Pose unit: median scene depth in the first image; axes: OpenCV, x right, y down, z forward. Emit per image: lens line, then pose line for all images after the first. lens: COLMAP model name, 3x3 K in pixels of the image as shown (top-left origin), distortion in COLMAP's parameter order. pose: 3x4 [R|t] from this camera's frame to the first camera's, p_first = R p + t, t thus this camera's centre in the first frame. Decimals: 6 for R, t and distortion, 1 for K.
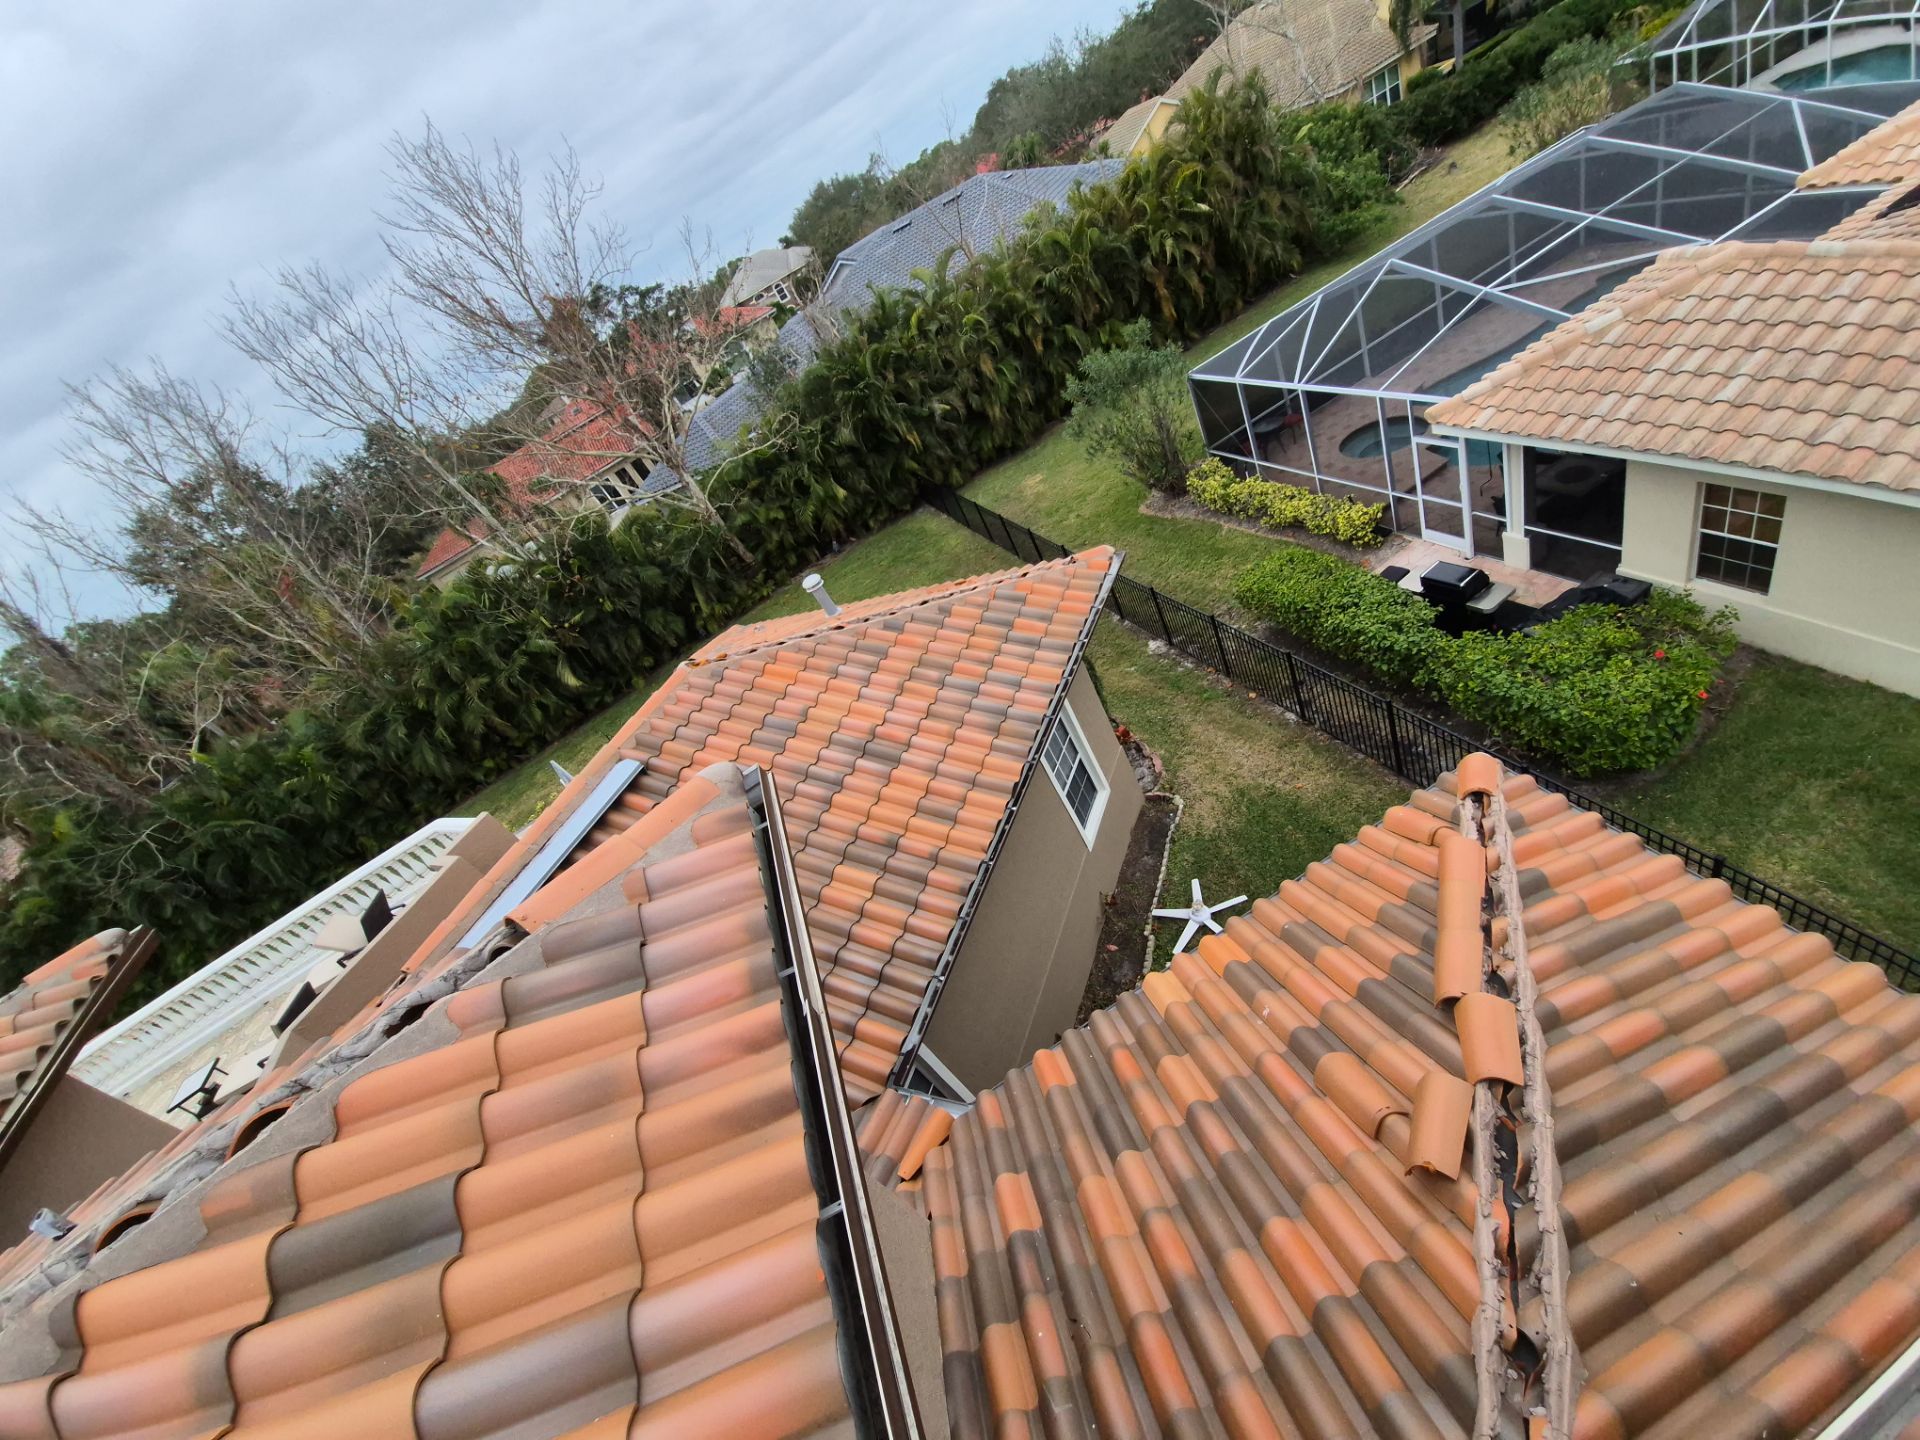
lens RADIAL K [[756.9, 0, 976.8], [0, 756.9, 711.0], [0, 0, 1]] dist [-0.010734, -0.005825]
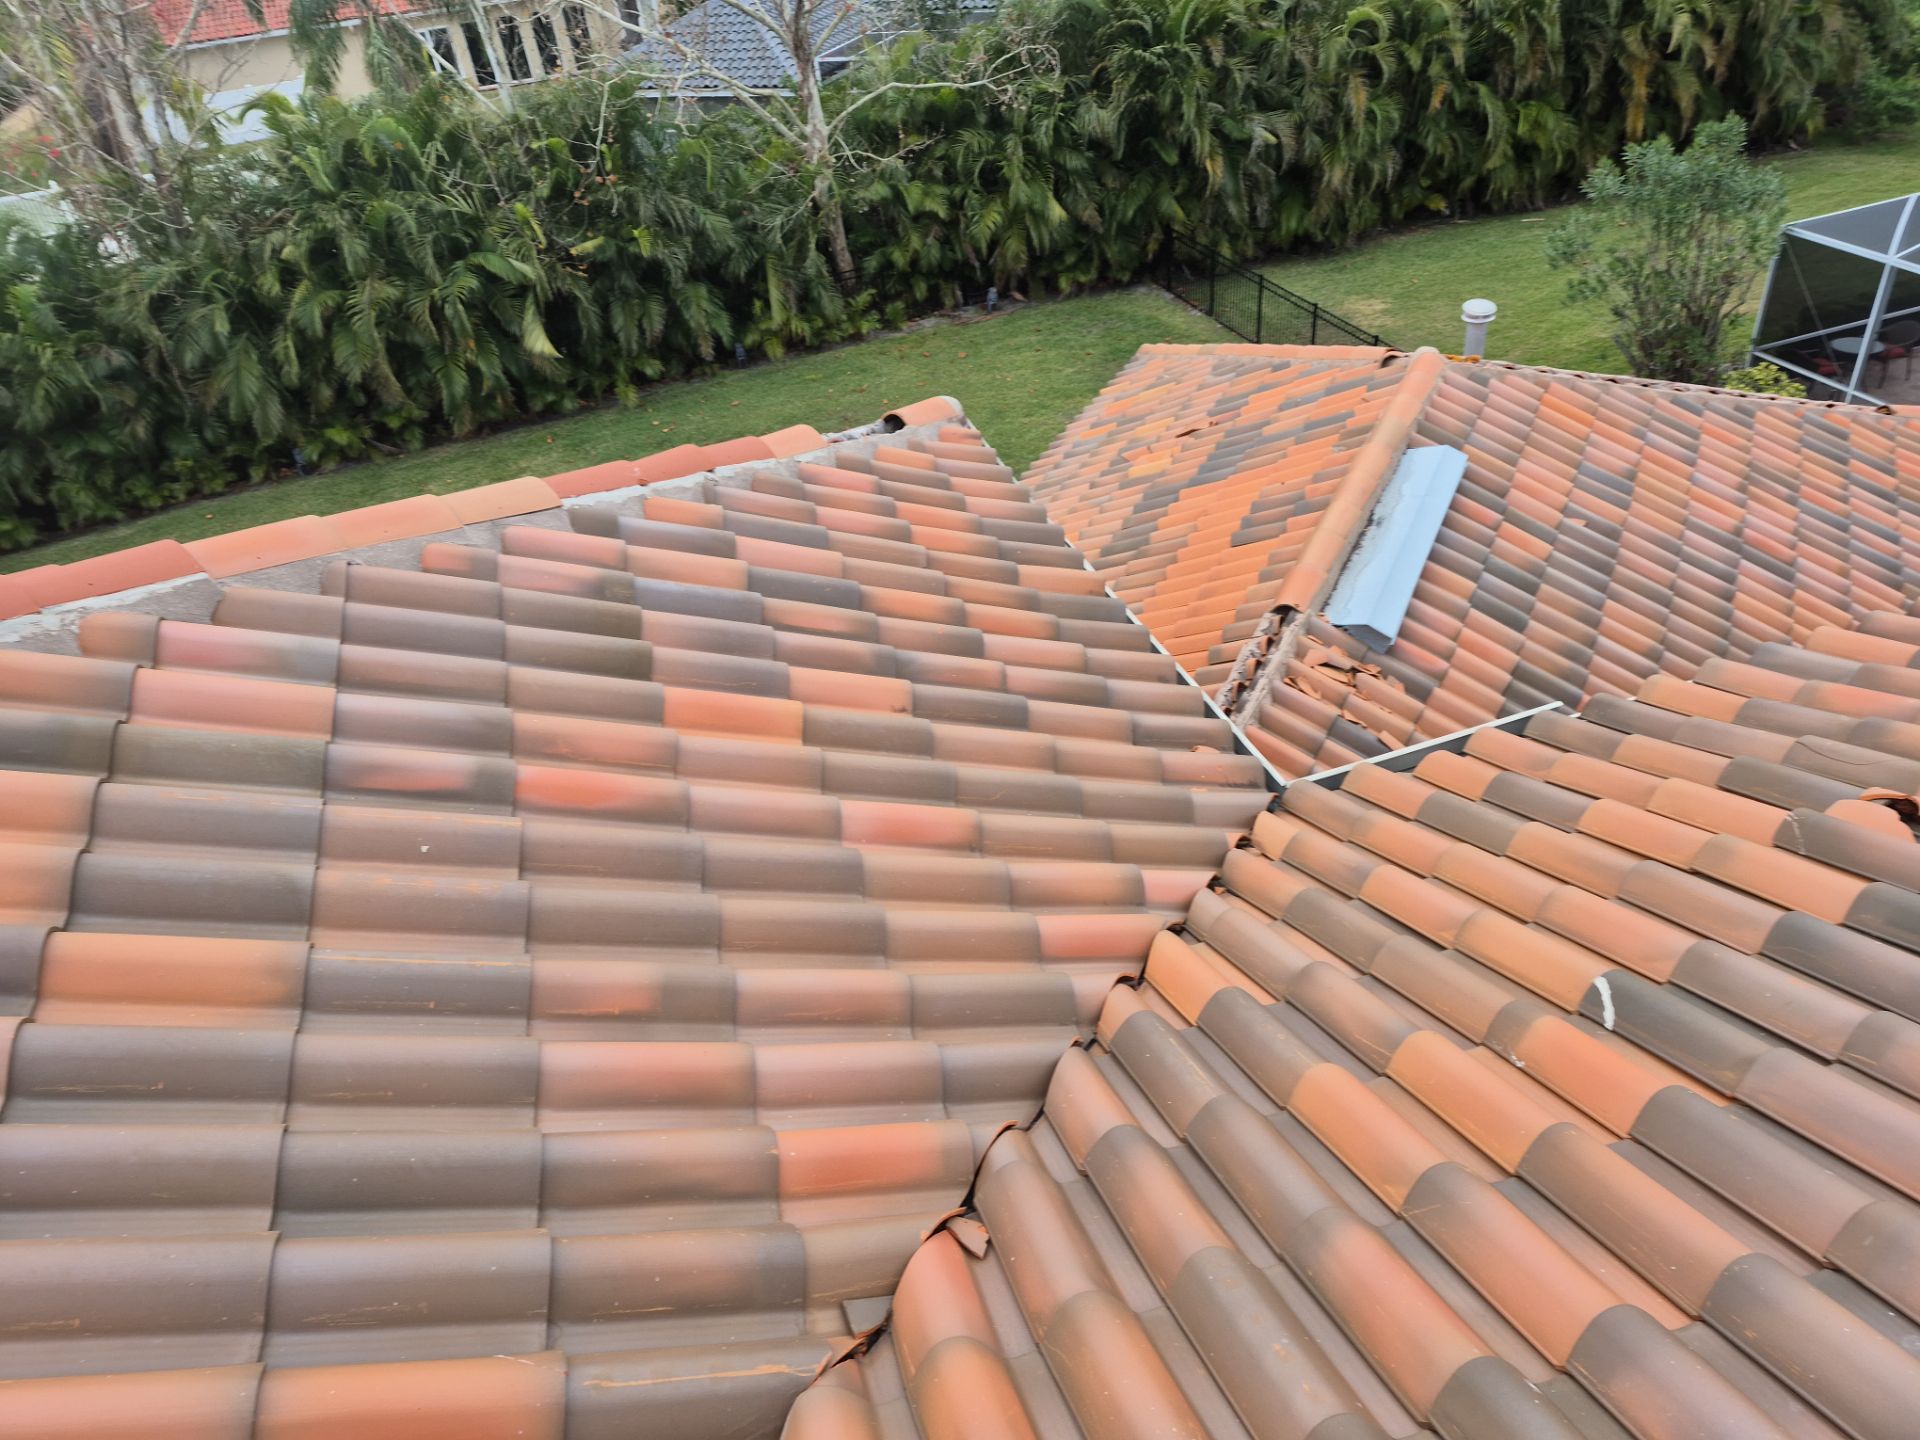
lens RADIAL K [[1328.6, 0, 937.8], [0, 1328.6, 721.1], [0, 0, 1]] dist [0.065832, -0.066479]
pose [[0.939727, 0.314575, 0.134002, -0.283934], [-0.315777, 0.948748, -0.012750, 0.132985], [-0.131145, -0.030333, 0.990899, -0.038561]]
